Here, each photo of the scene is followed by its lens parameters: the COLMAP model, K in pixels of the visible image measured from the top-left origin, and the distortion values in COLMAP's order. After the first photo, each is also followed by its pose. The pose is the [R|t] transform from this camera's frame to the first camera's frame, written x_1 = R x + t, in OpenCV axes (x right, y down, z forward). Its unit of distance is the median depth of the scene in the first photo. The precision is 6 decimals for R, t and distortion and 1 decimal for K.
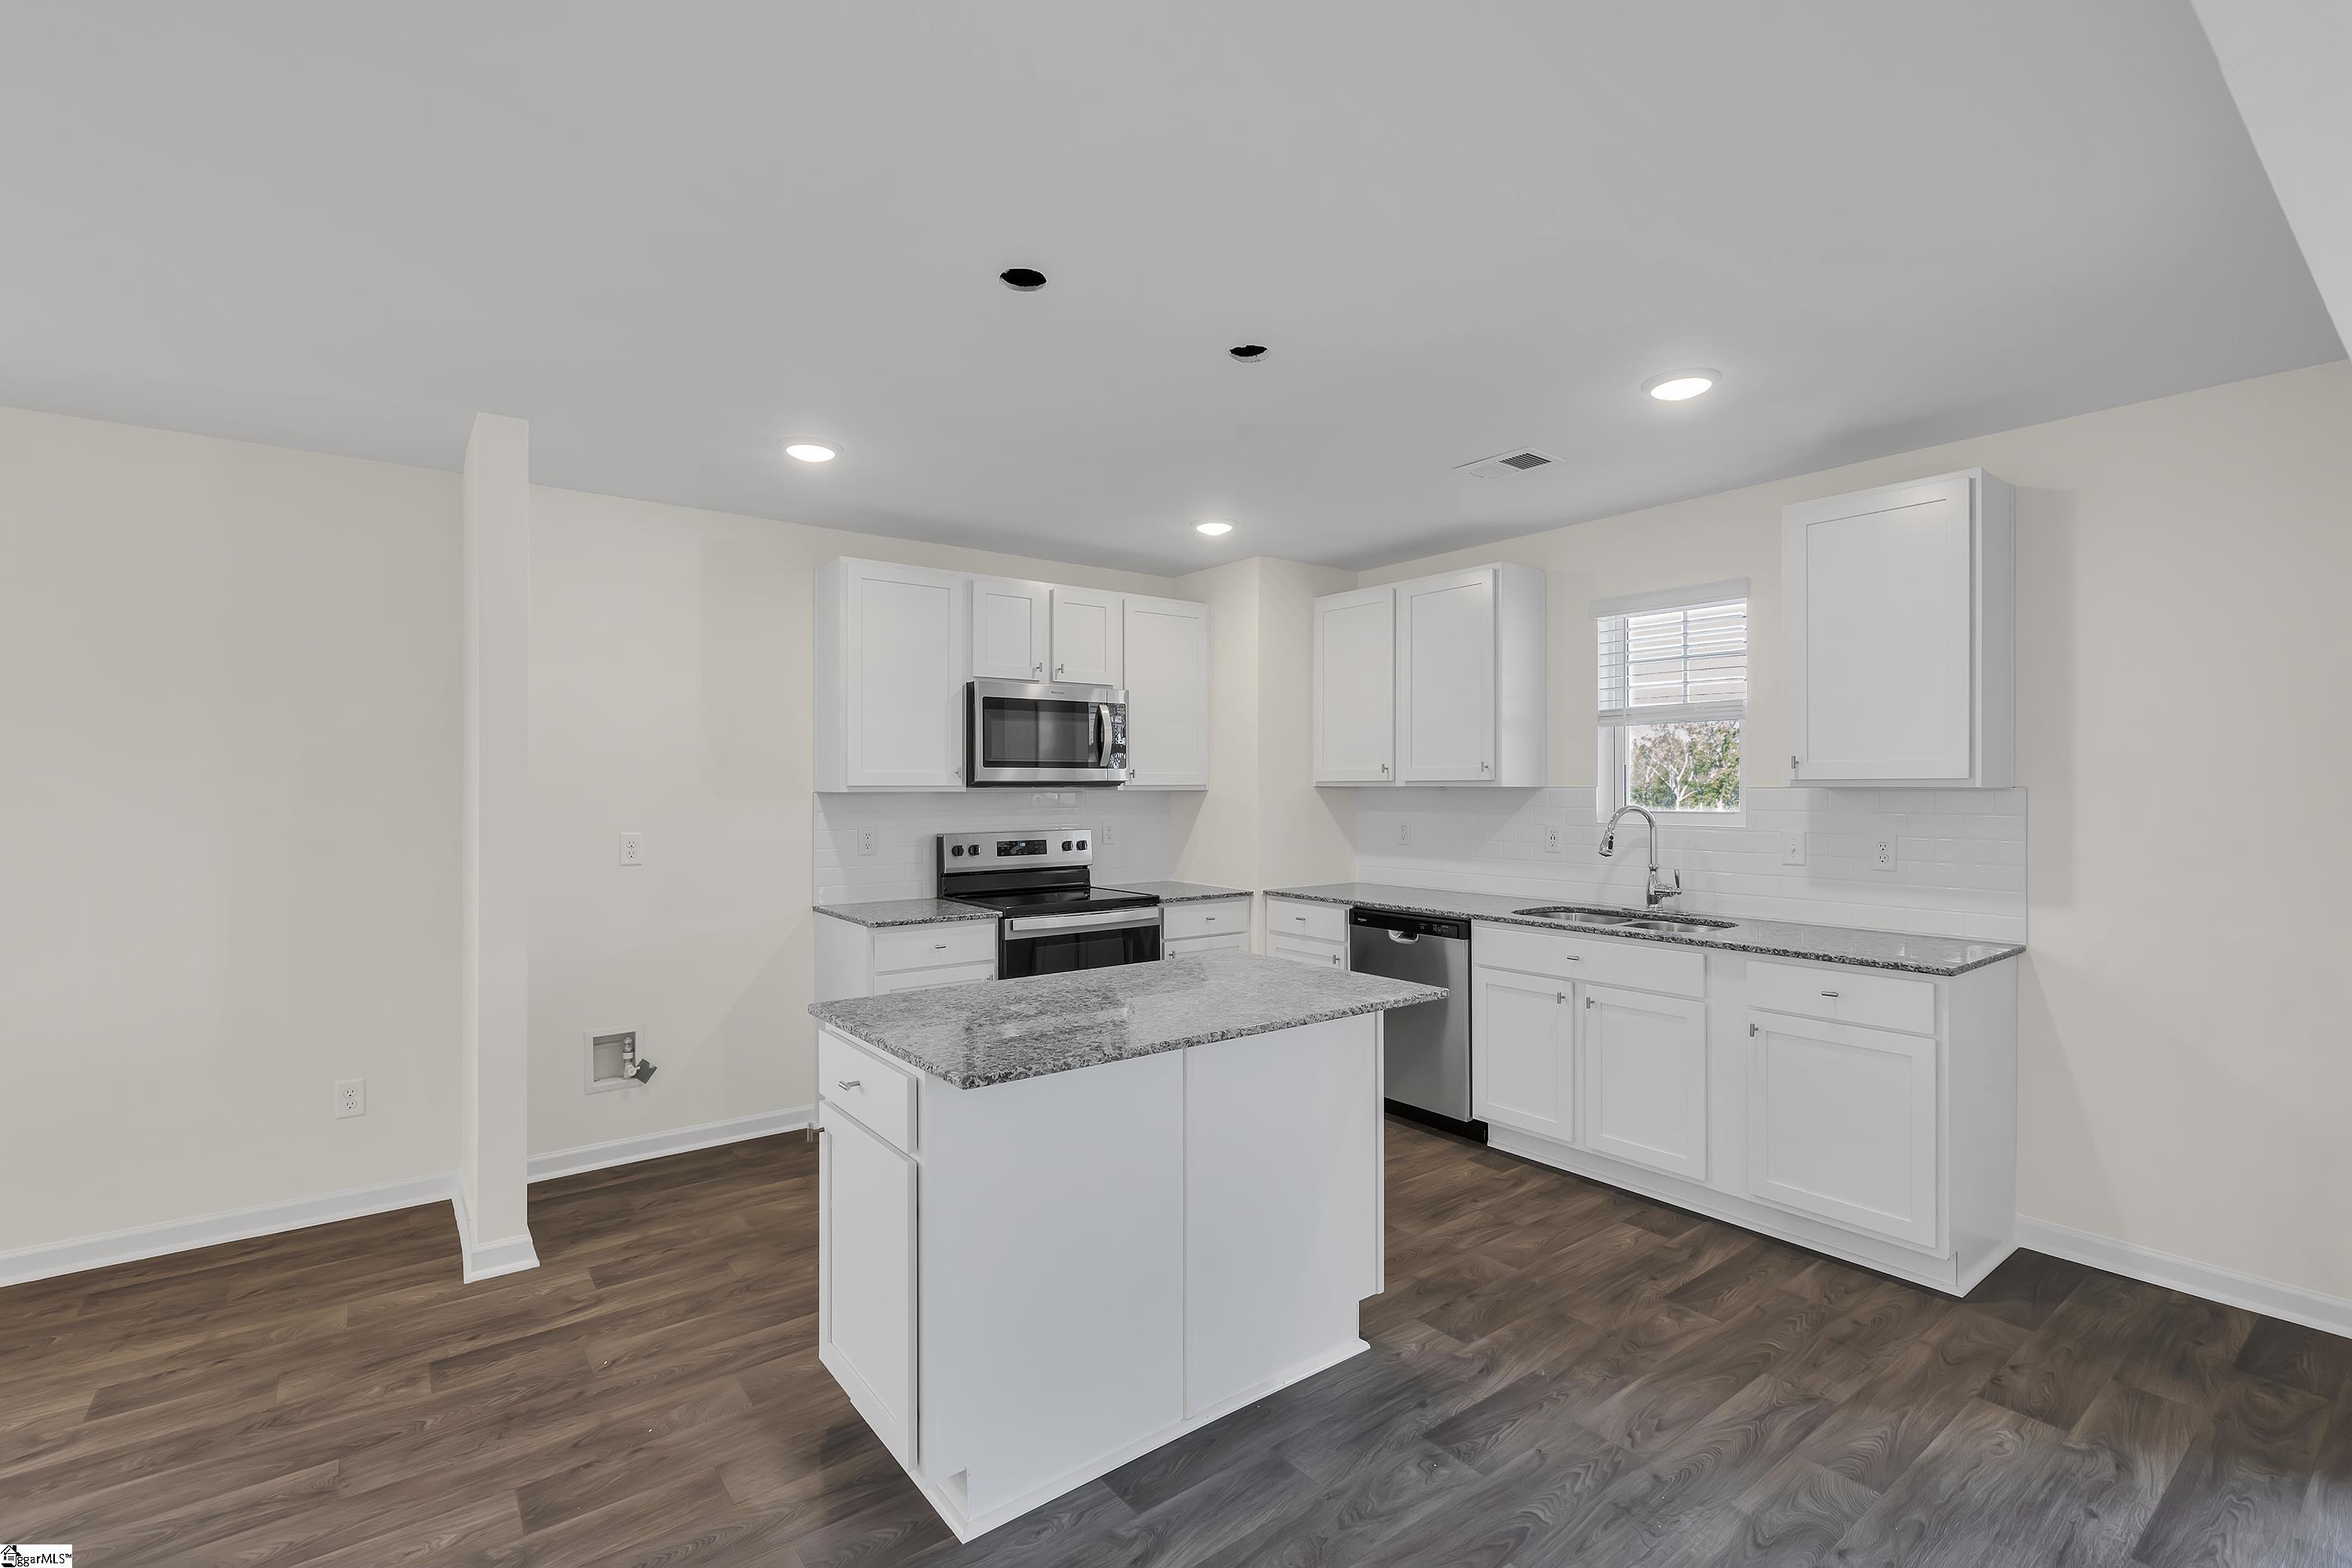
lens RADIAL K [[1057.5, 0, 1171.1], [0, 1057.5, 784.3], [0, 0, 1]] dist [-0.000705, 0.000024]
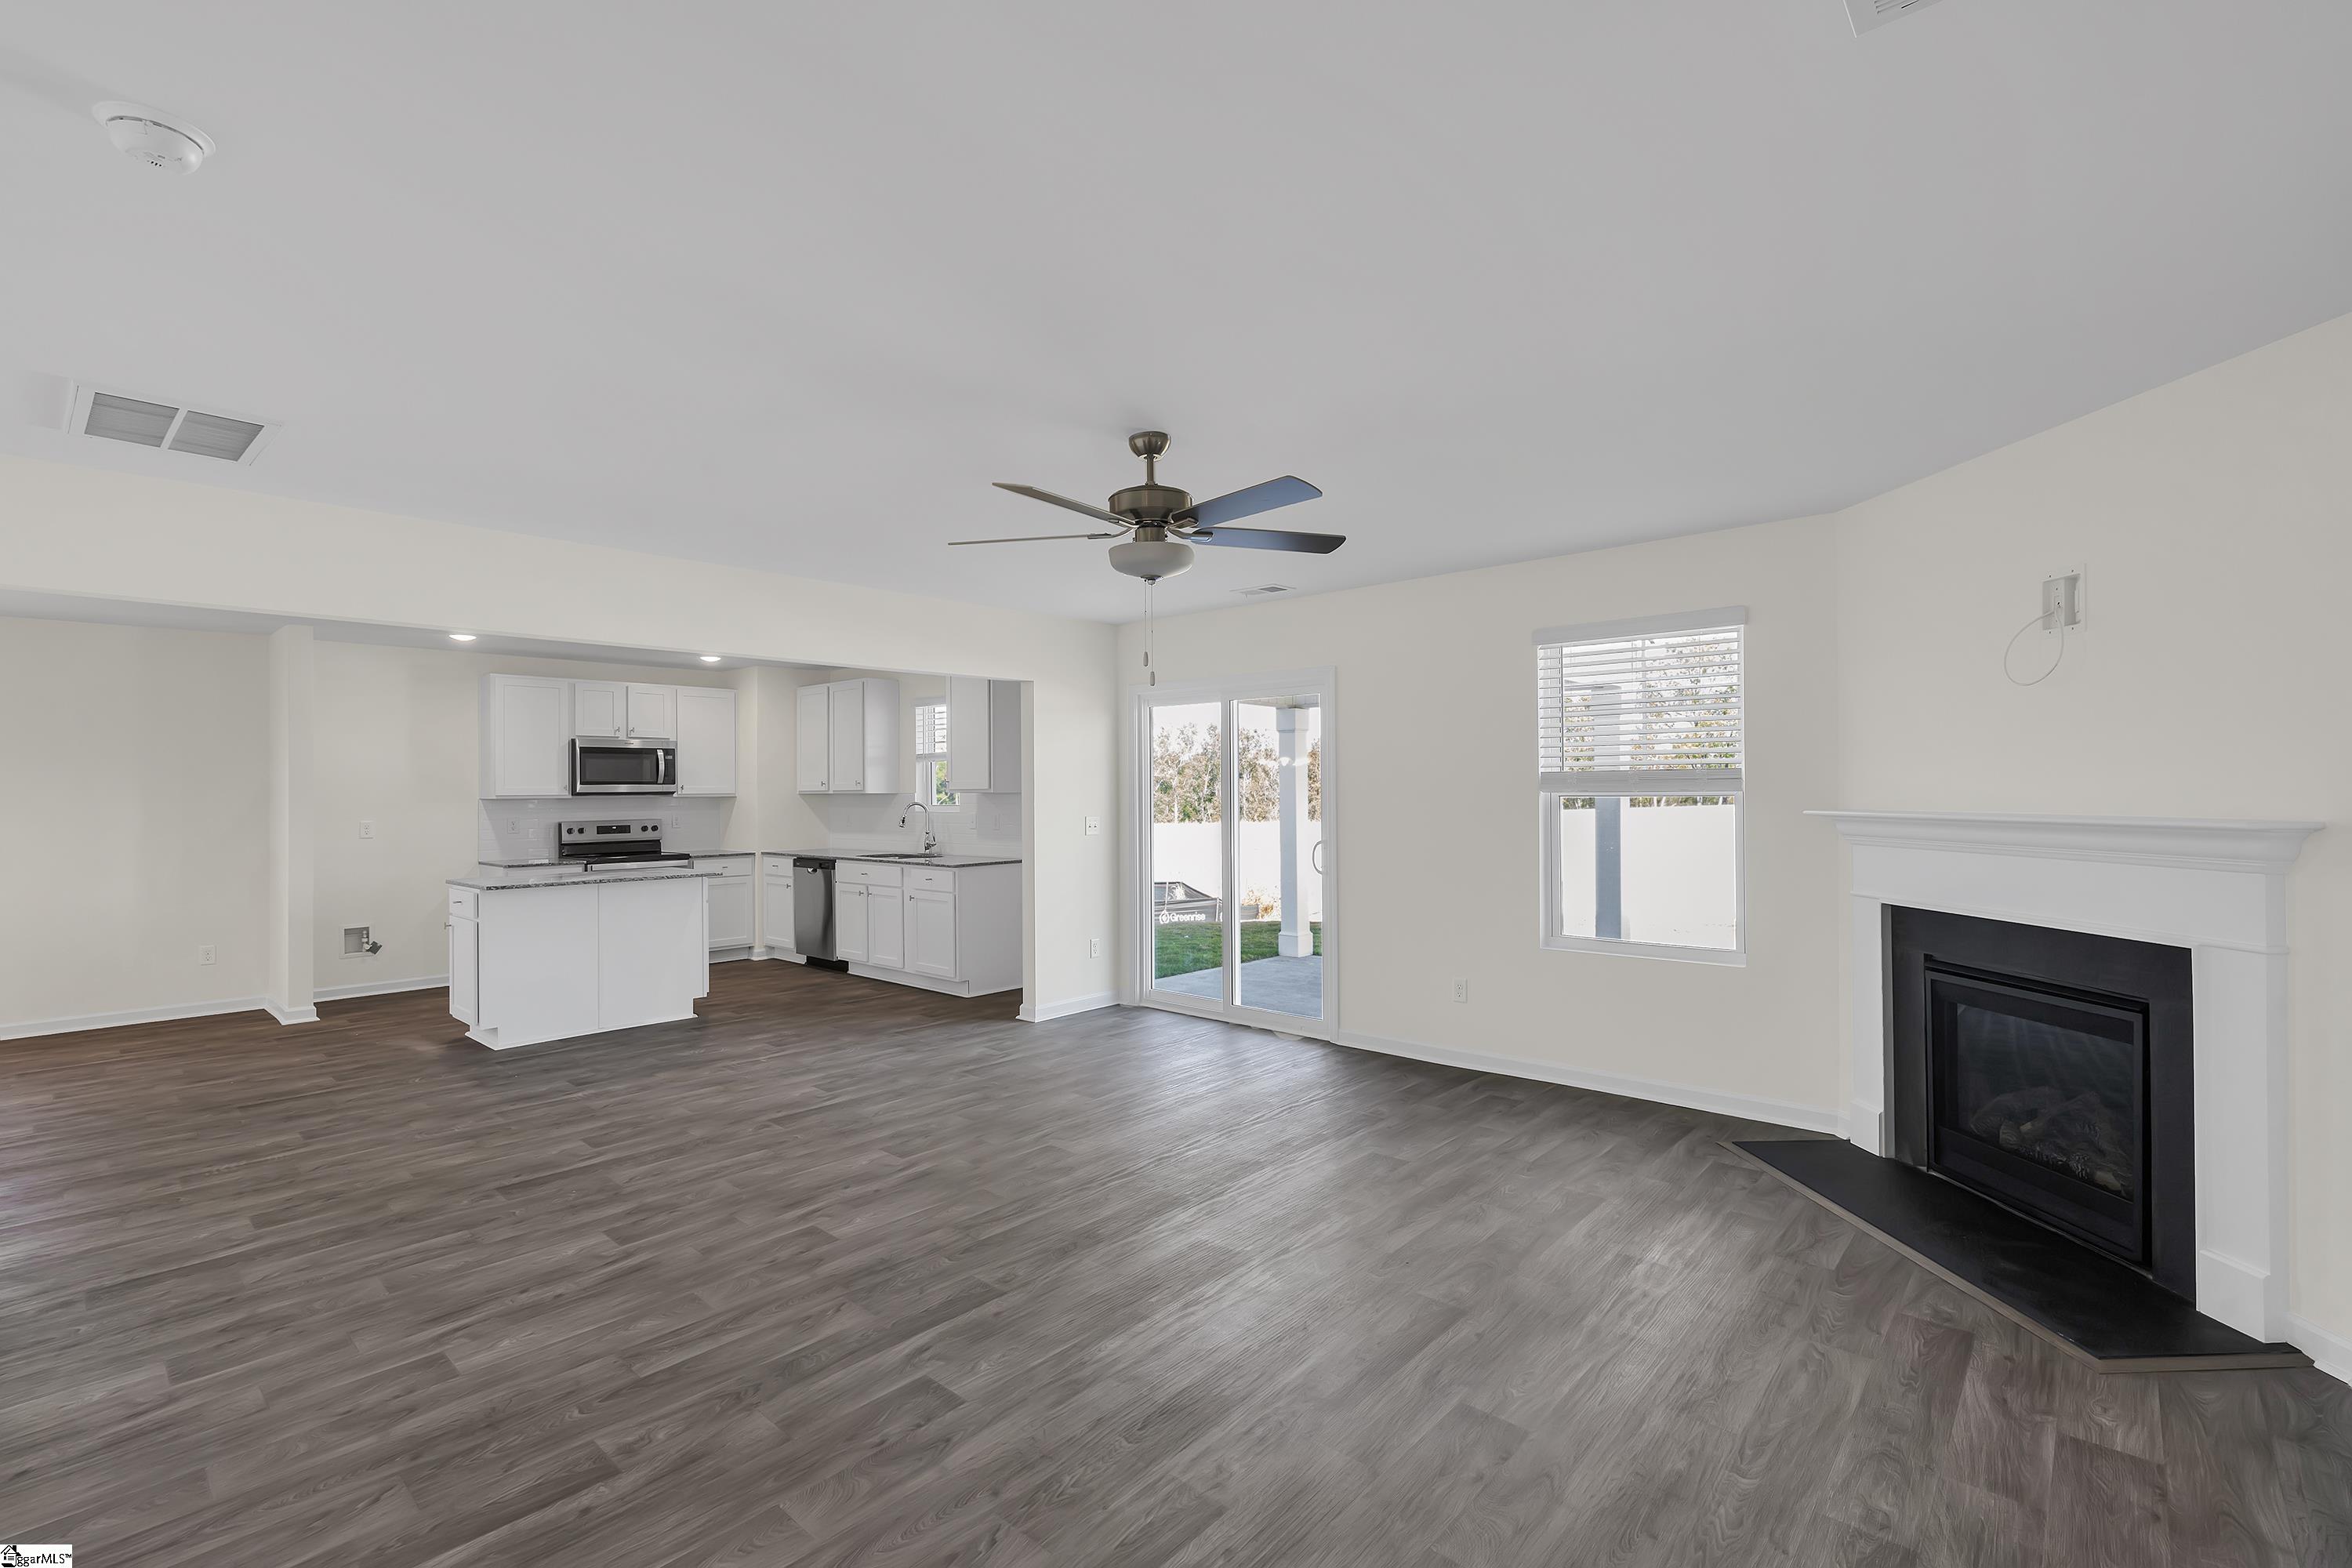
lens RADIAL K [[1048.9, 0, 1176.0], [0, 1048.9, 784.0], [0, 0, 1]] dist [-0.002155, -0.000494]
pose [[0.982287, -0.005055, 0.187313, 0.509884], [0.006010, 0.999972, -0.004529, -0.002791], [-0.187285, 0.005575, 0.982290, -1.010153]]
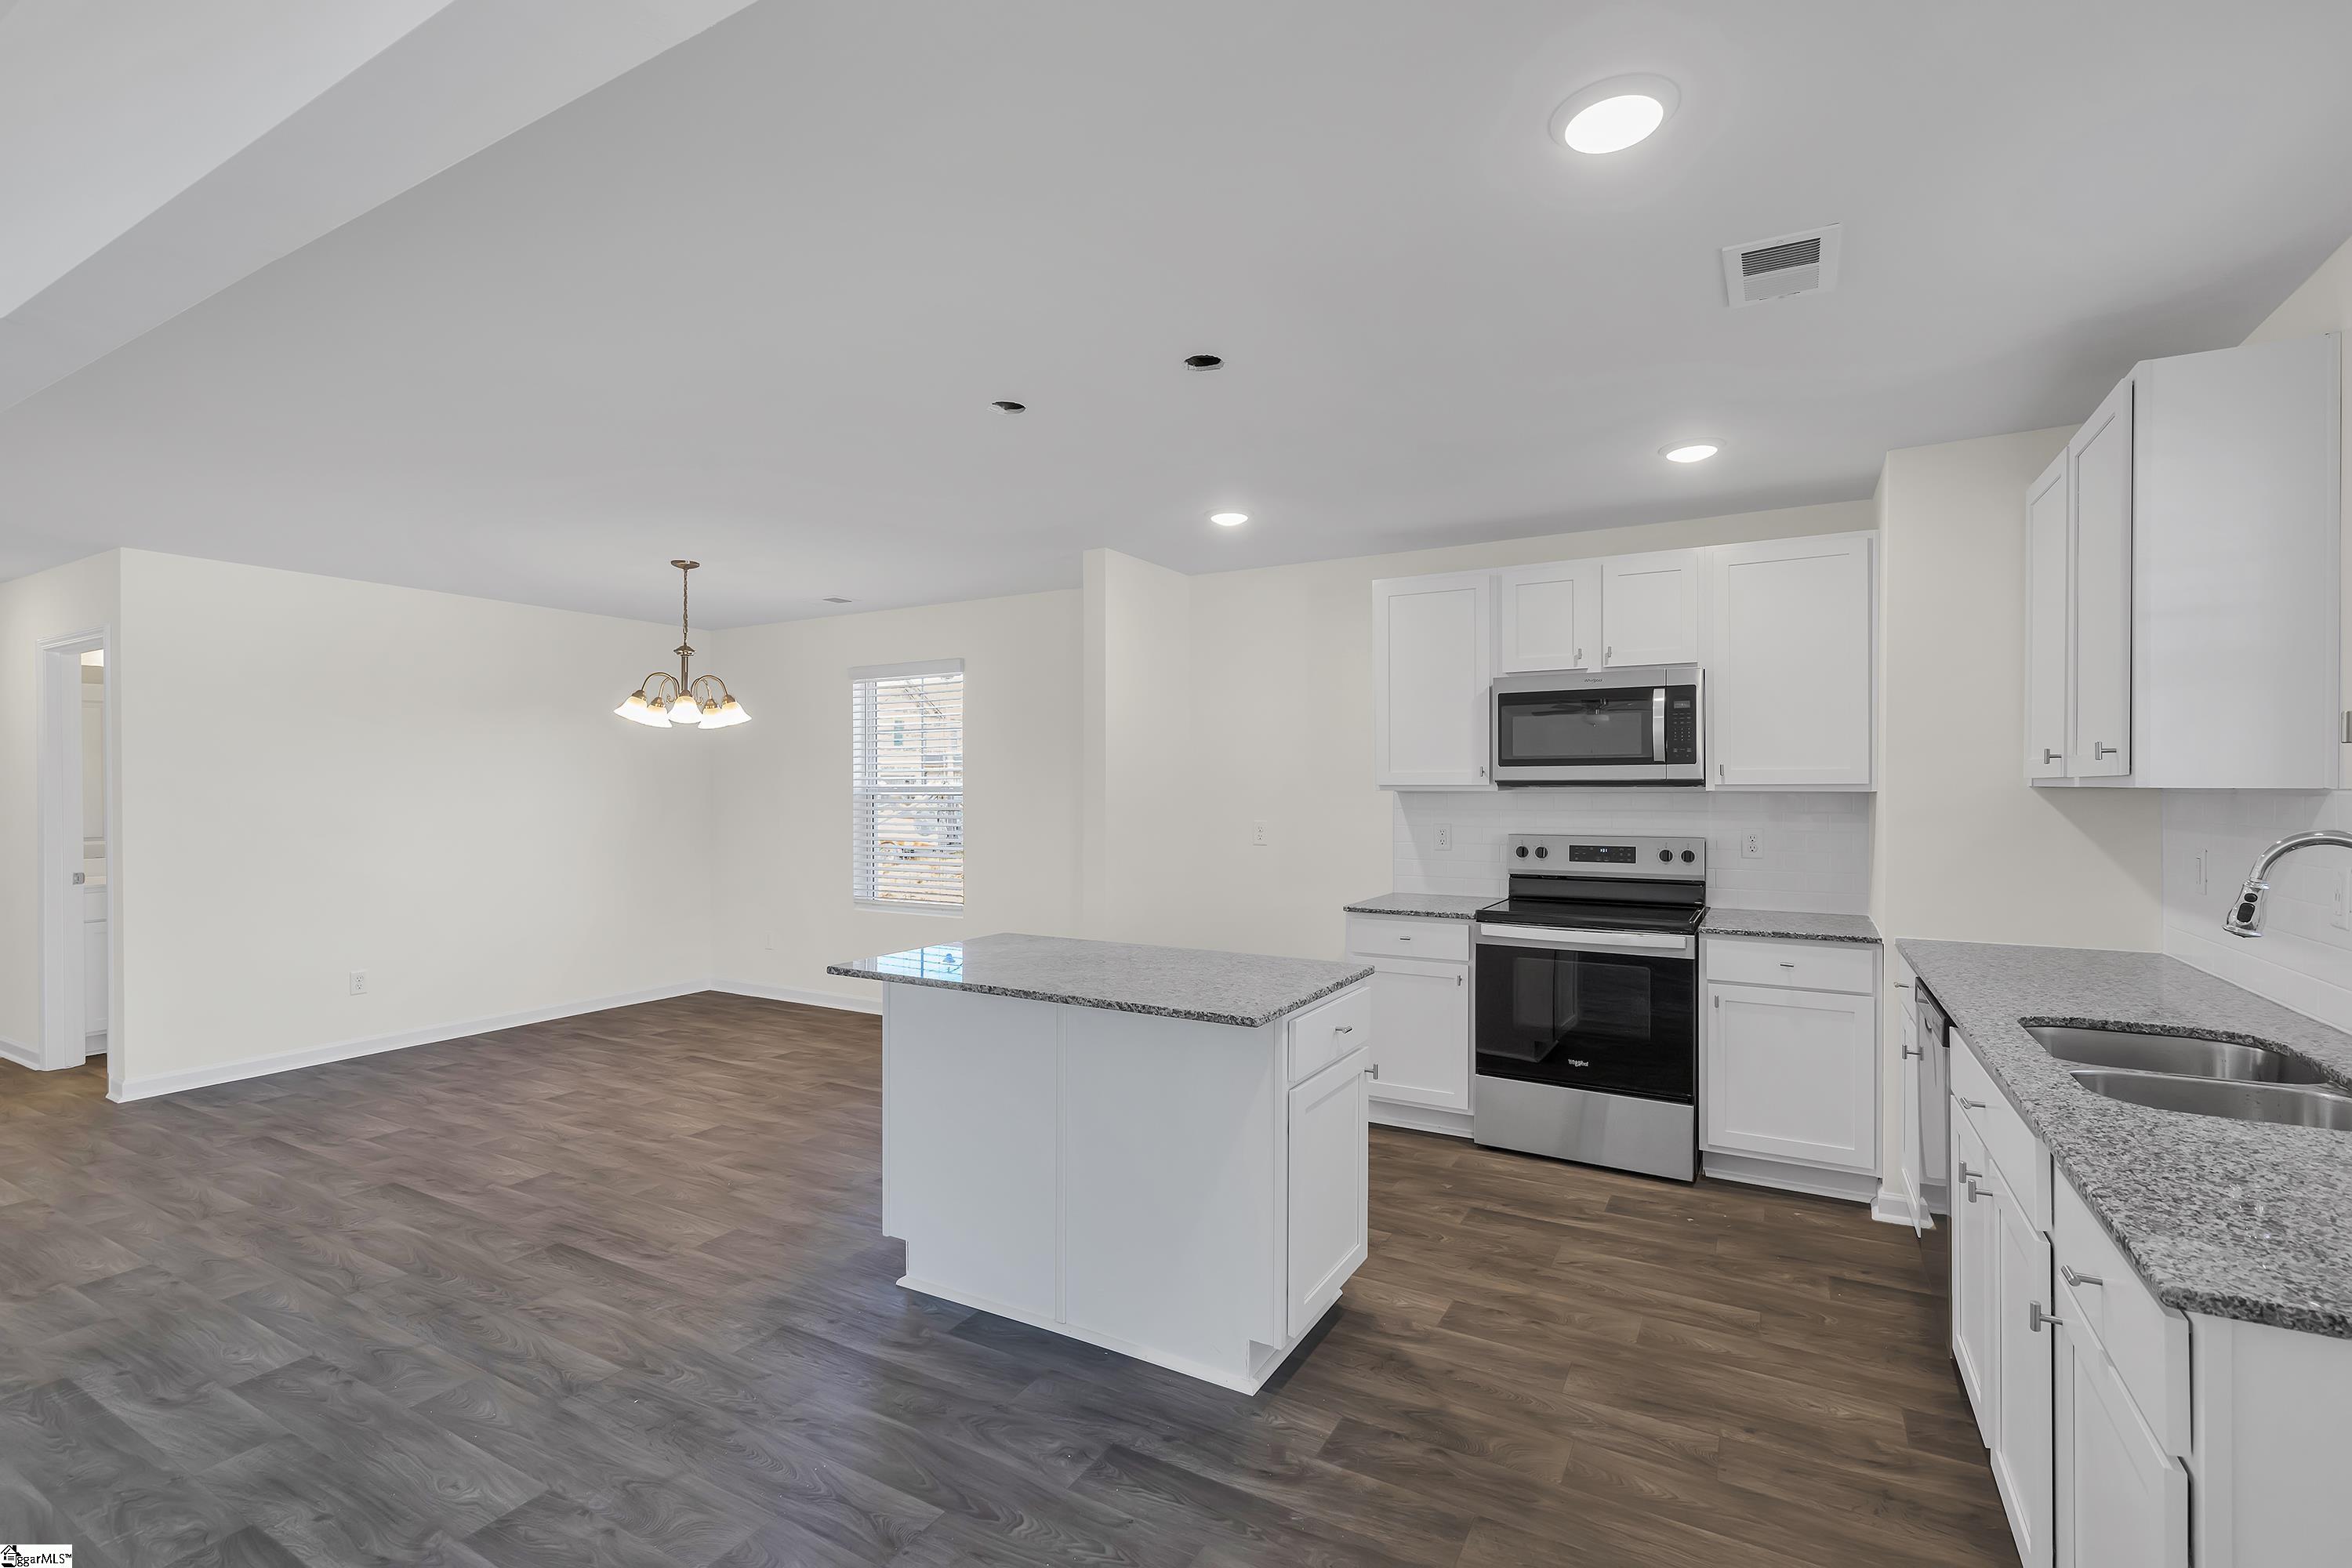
lens RADIAL K [[1057.5, 0, 1171.1], [0, 1057.5, 784.3], [0, 0, 1]] dist [-0.000705, 0.000024]
pose [[0.392607, 0.001882, -0.919704, 0.606924], [0.003128, 0.999989, 0.003381, -0.003648], [0.919701, -0.004204, 0.392597, 0.343552]]
